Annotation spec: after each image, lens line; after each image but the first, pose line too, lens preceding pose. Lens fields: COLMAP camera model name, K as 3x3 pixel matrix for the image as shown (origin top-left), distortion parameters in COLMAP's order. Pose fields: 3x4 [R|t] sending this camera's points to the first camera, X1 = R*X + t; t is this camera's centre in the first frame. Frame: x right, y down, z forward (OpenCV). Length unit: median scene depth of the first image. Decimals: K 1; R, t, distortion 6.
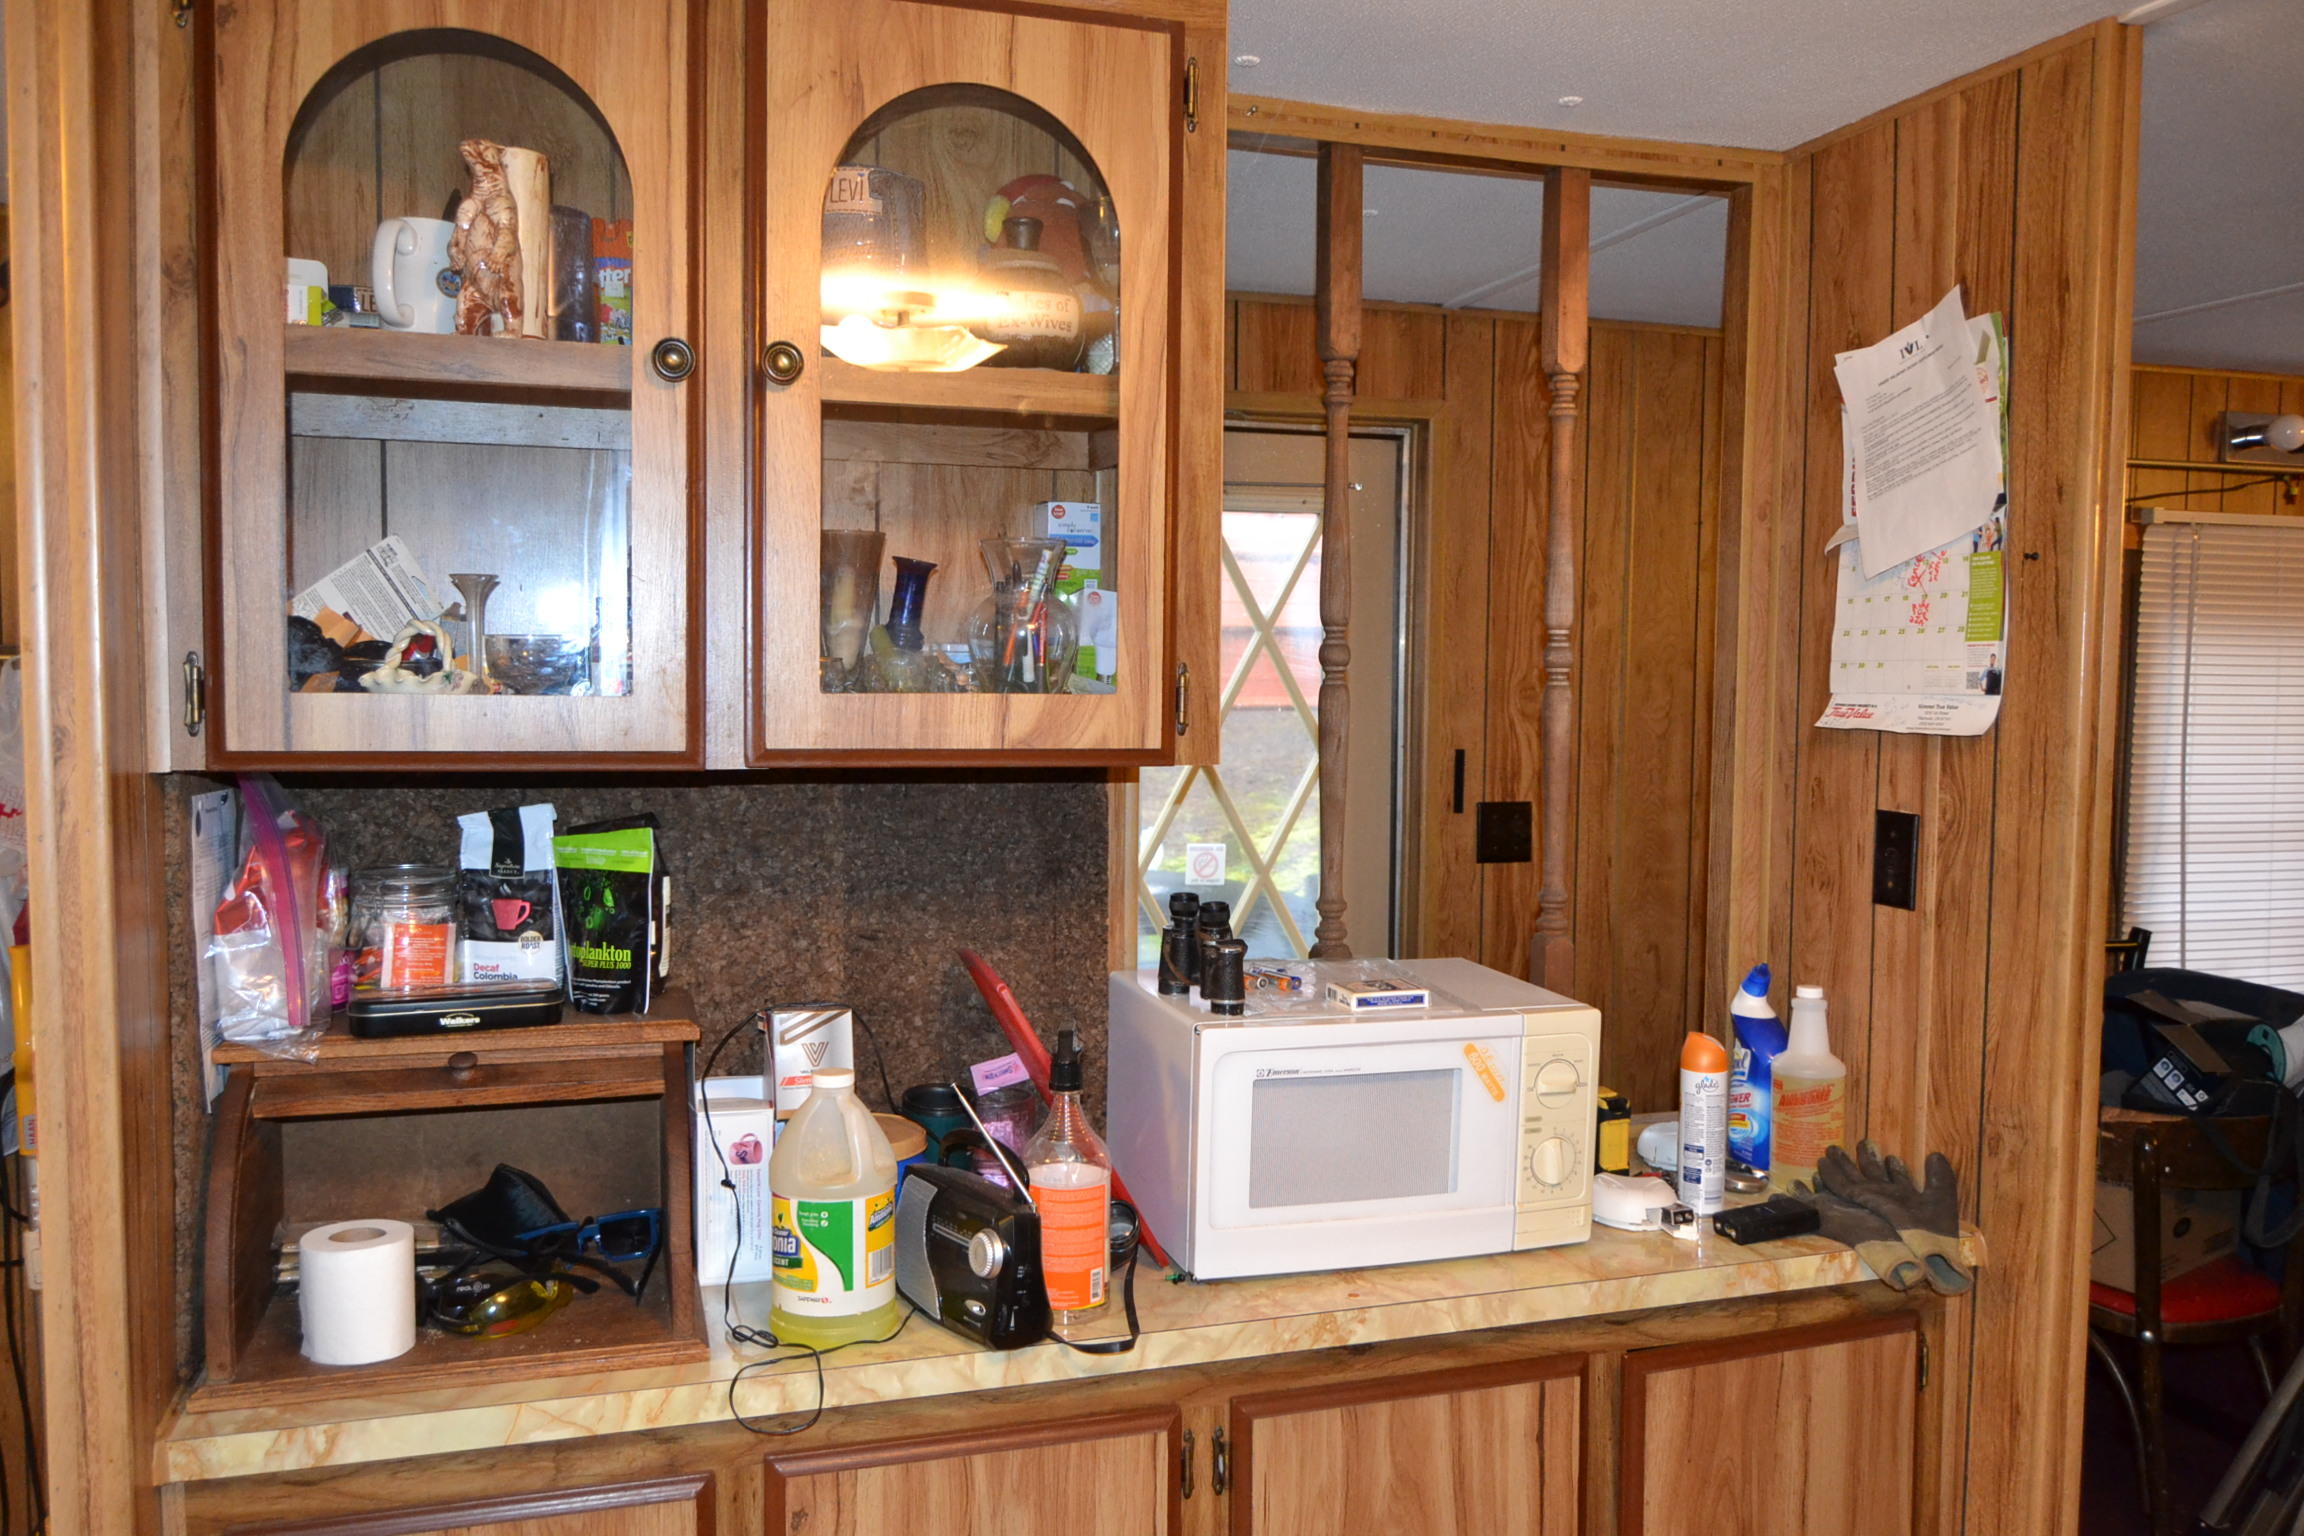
lens RADIAL K [[1790.5, 0, 1152.0], [0, 1790.5, 768.0], [0, 0, 1]] dist [-0.002721, 0.001204]
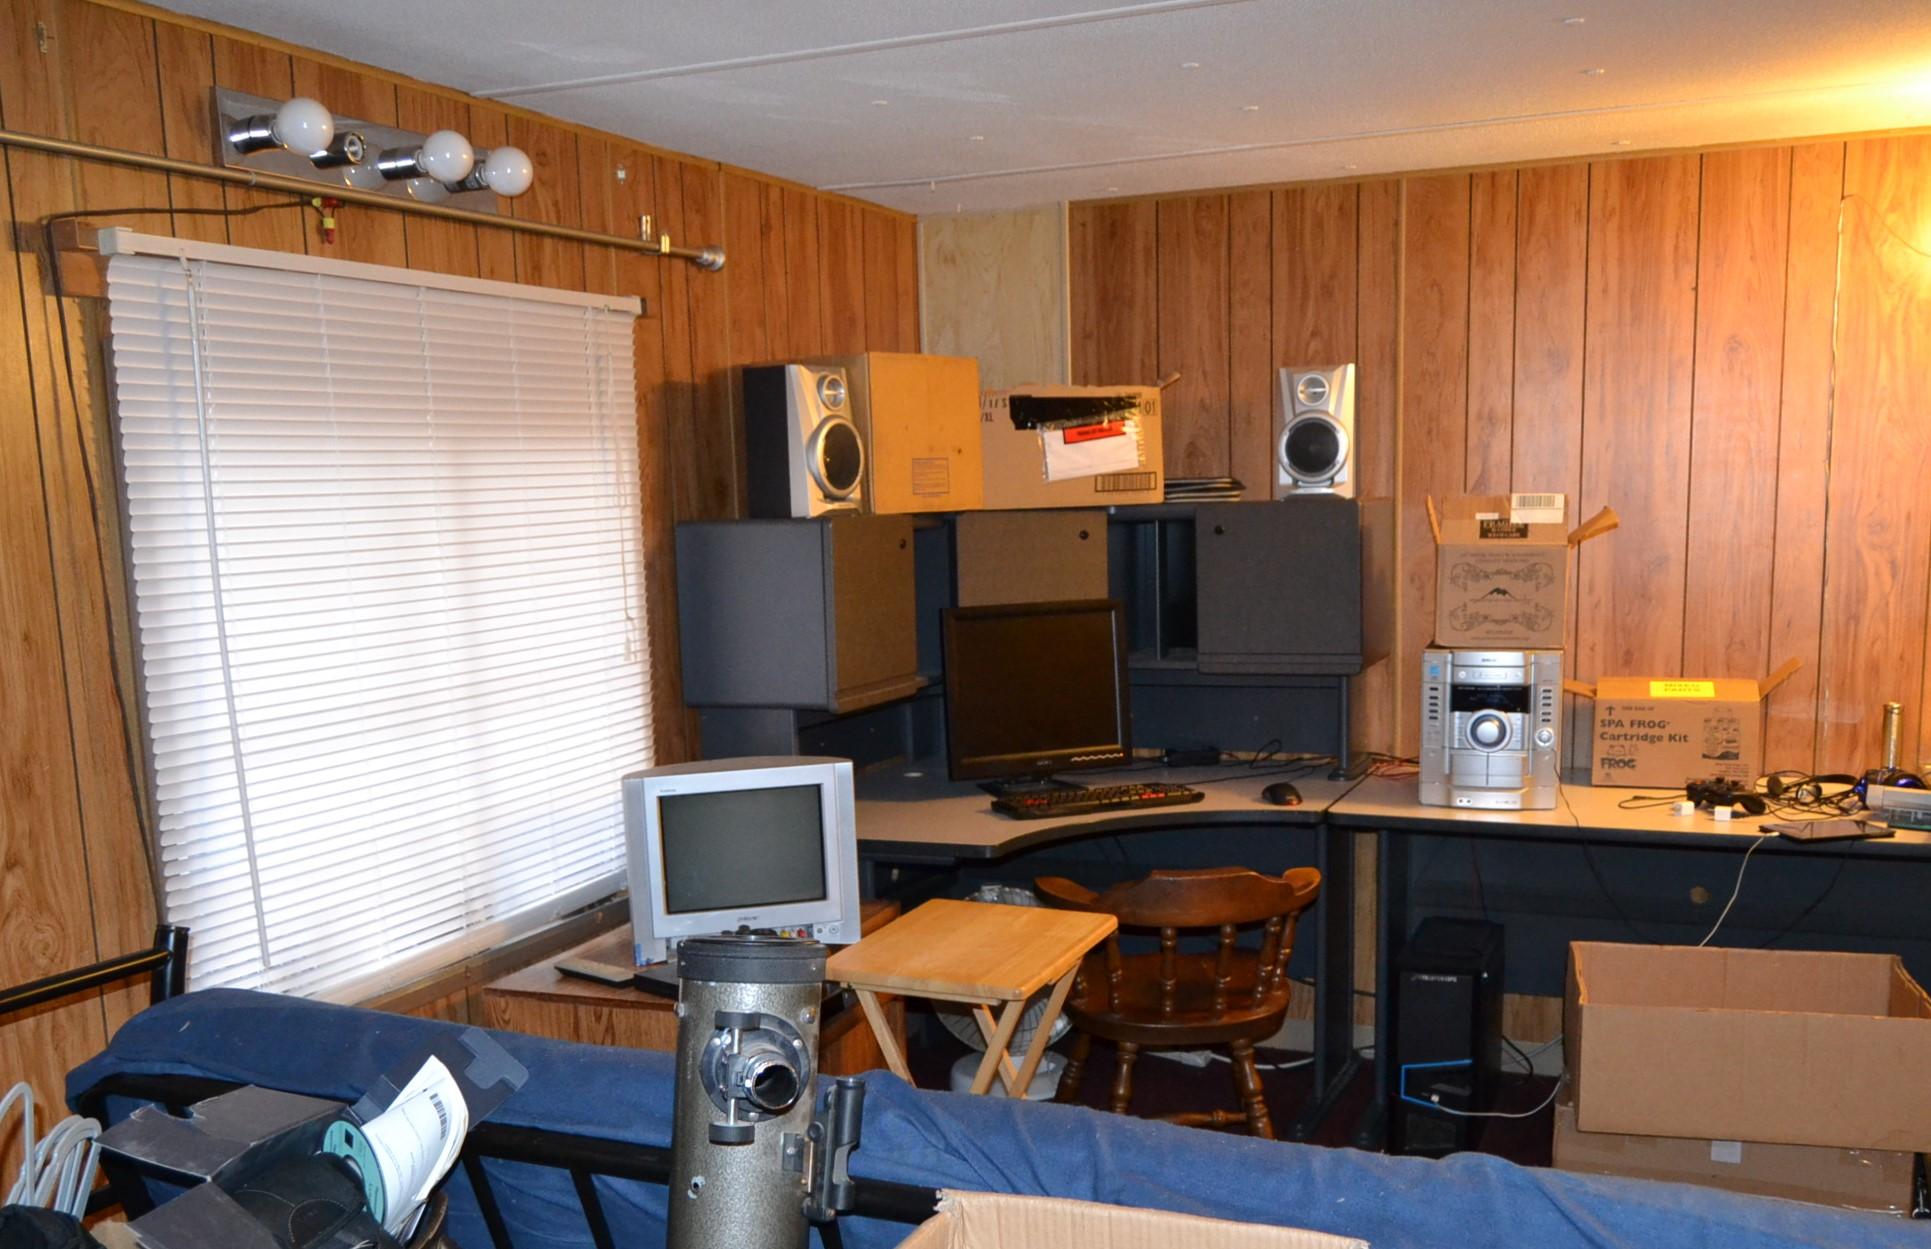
lens RADIAL K [[1806.8, 0, 962.6], [0, 1806.8, 795.9], [0, 0, 1]] dist [-0.010443, -0.001331]
pose [[0.657239, -0.162530, 0.735949, 0.259502], [0.076893, 0.985836, 0.149047, -0.022370], [-0.749749, -0.041371, 0.660427, 0.358587]]
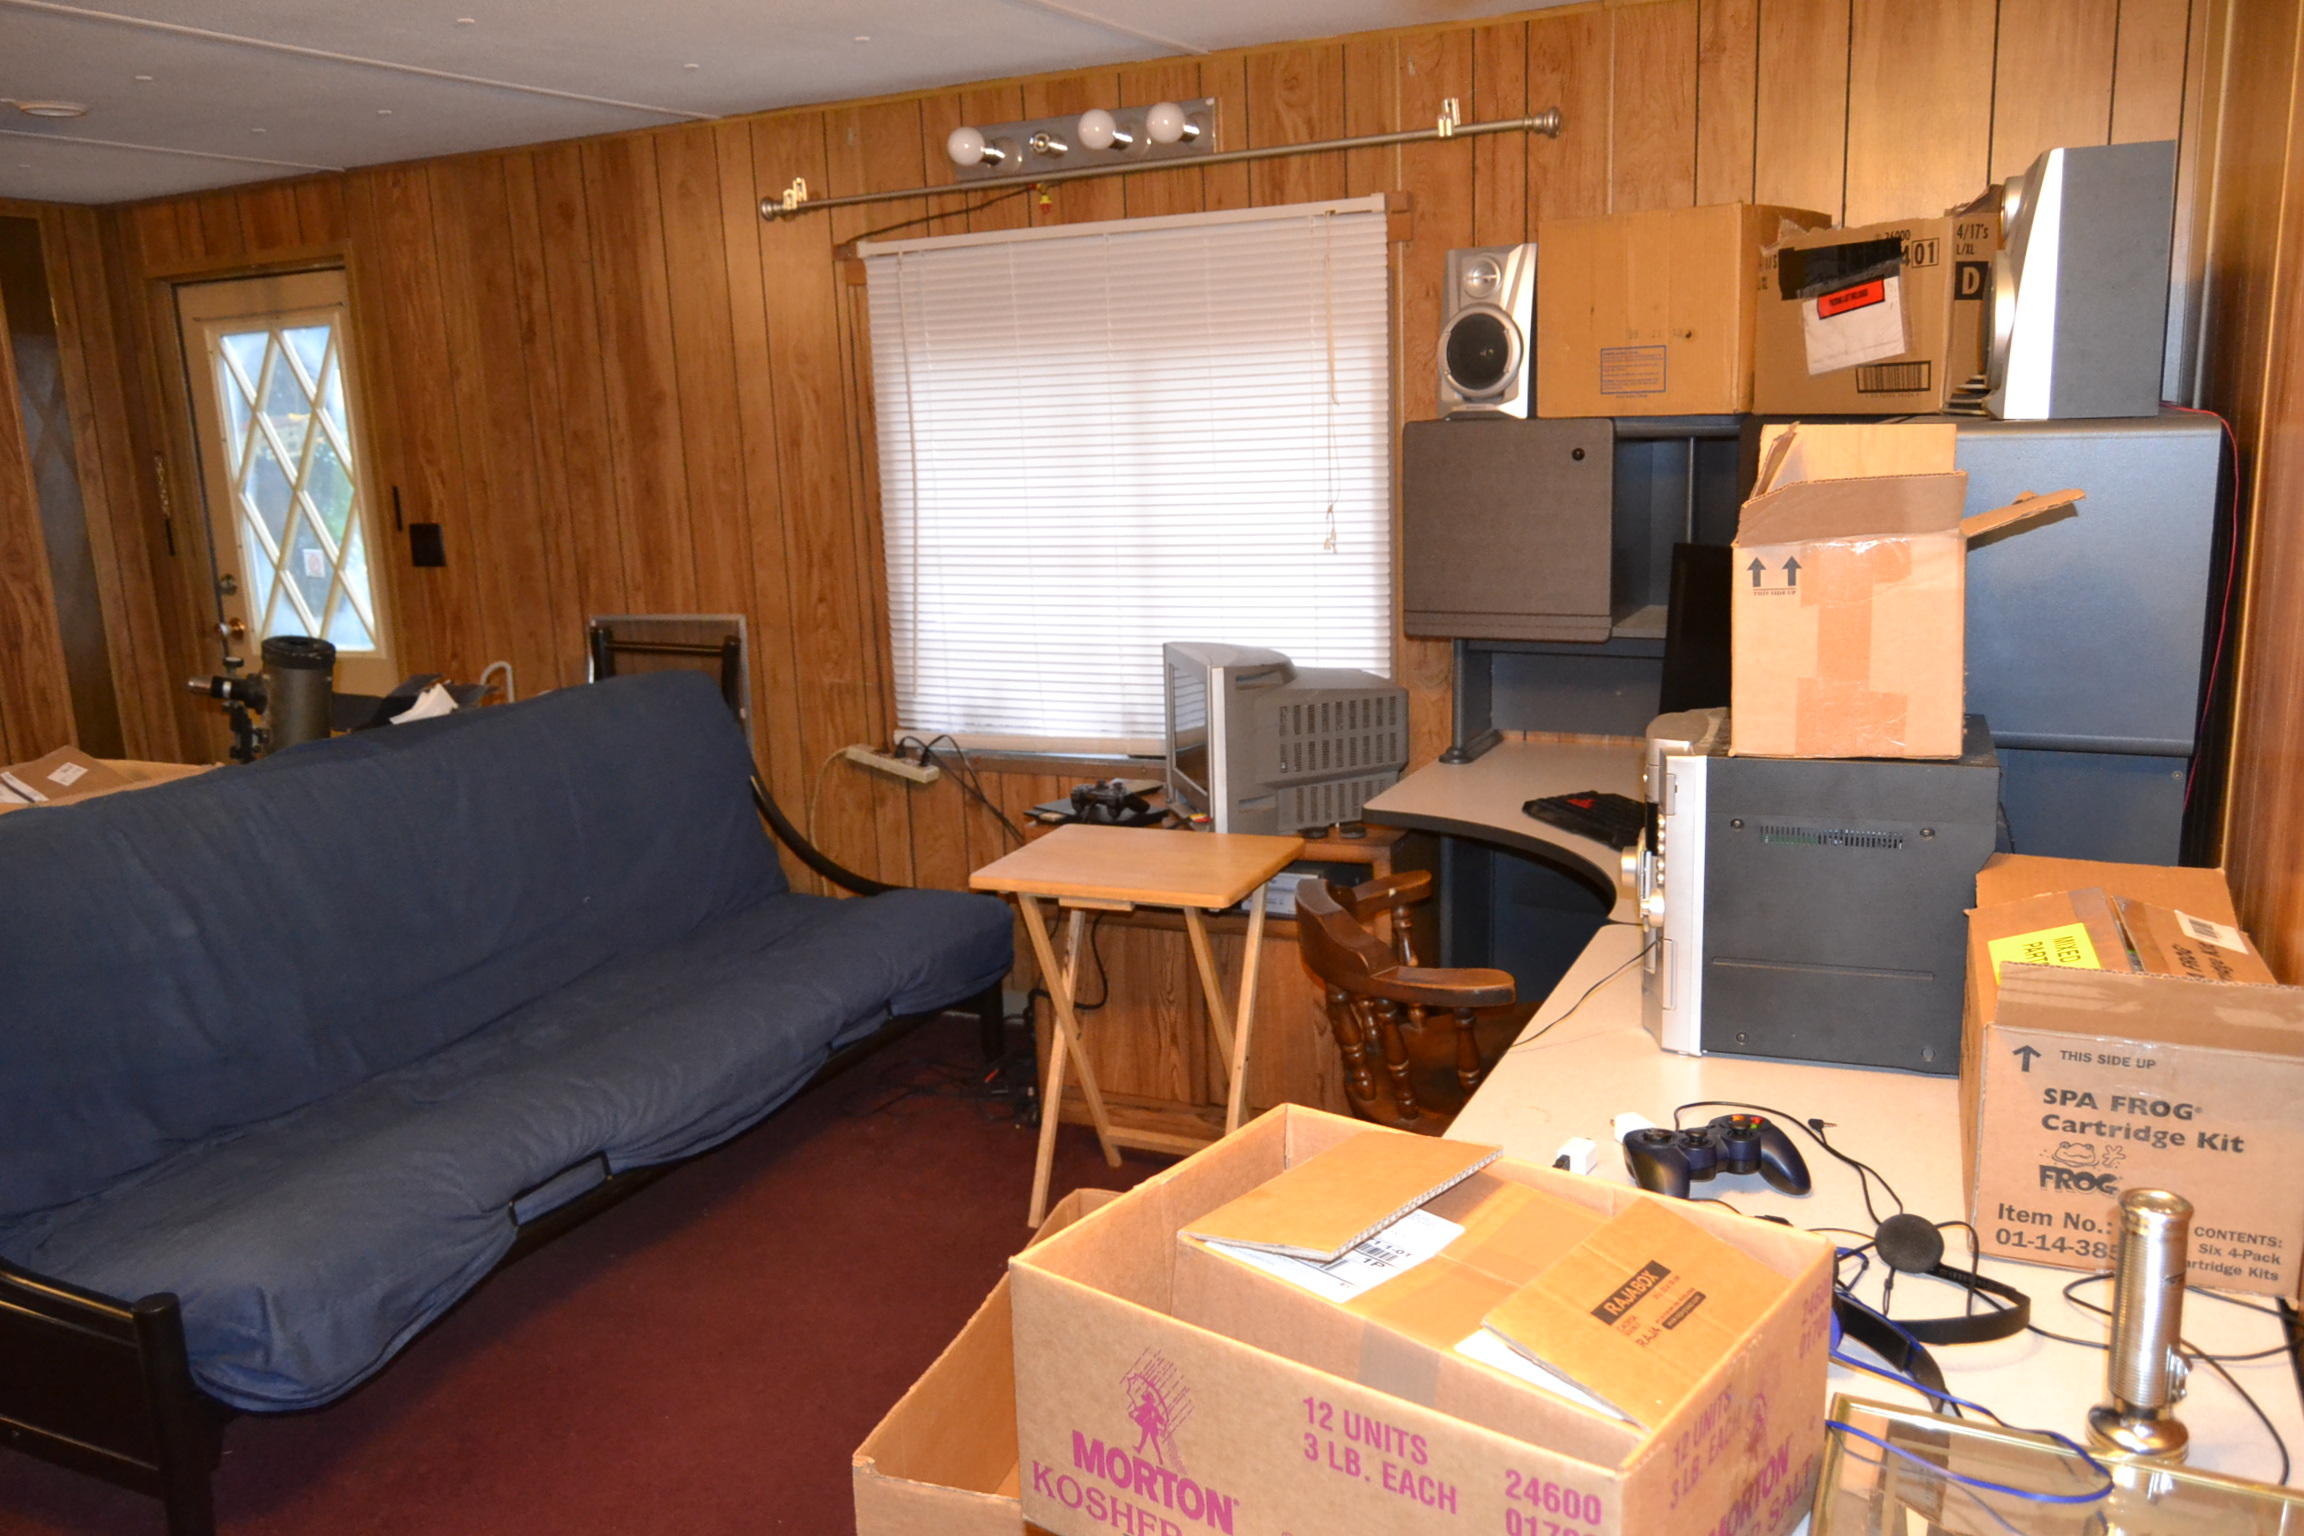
lens RADIAL K [[1796.2, 0, 1139.8], [0, 1796.2, 774.5], [0, 0, 1]] dist [-0.008765, -0.001778]
pose [[0.718679, 0.102061, -0.687811, 1.409304], [0.014922, 0.986678, 0.162001, -0.005711], [0.695182, -0.126690, 0.707582, 0.323951]]
